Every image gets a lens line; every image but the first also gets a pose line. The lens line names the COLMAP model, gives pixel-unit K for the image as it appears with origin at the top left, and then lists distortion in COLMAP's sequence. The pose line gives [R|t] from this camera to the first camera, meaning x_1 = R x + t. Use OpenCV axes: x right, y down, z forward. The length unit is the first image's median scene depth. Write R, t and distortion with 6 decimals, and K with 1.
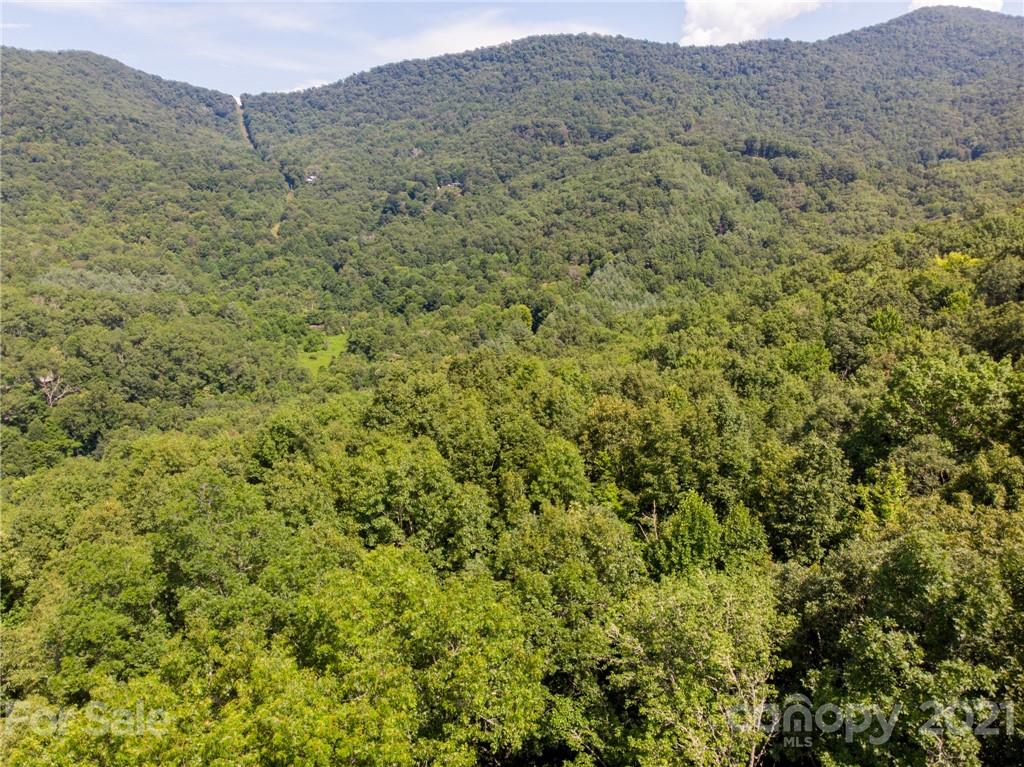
lens RADIAL K [[810.0, 0, 512.0], [0, 810.0, 383.5], [0, 0, 1]] dist [-0.022338, 0.061181]
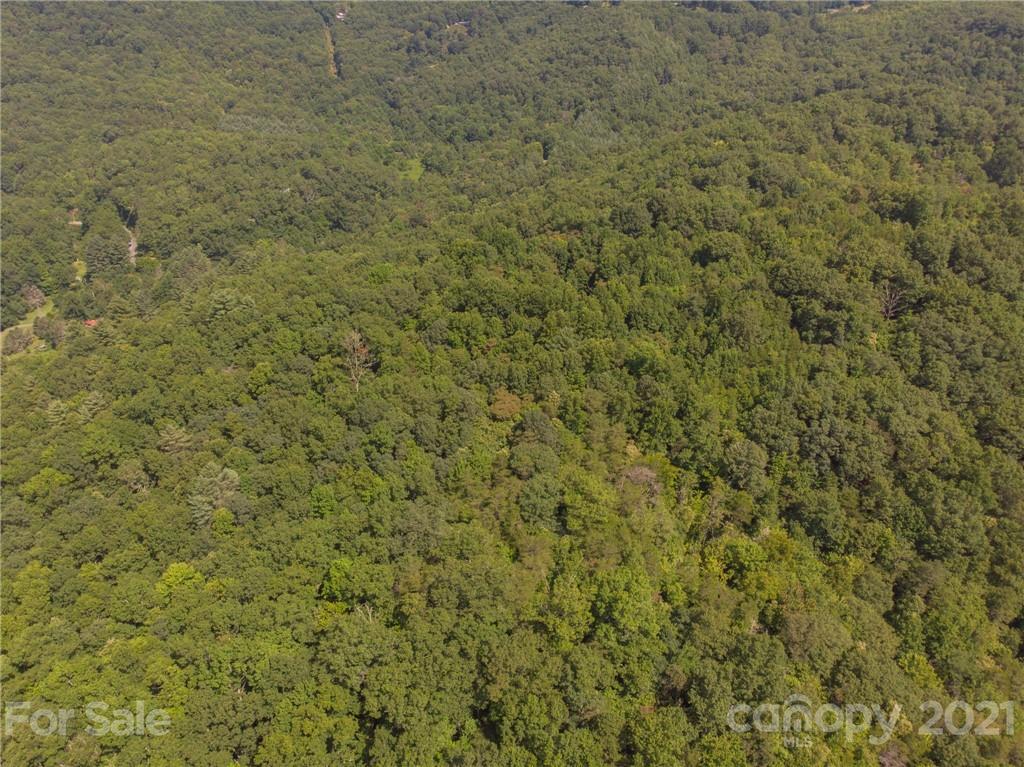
lens RADIAL K [[810.0, 0, 512.0], [0, 810.0, 383.5], [0, 0, 1]] dist [-0.022338, 0.061181]
pose [[0.999079, -0.019062, 0.038453, -0.082017], [0.009358, 0.971150, 0.238284, -0.008001], [-0.041886, -0.237705, 0.970434, -0.536084]]
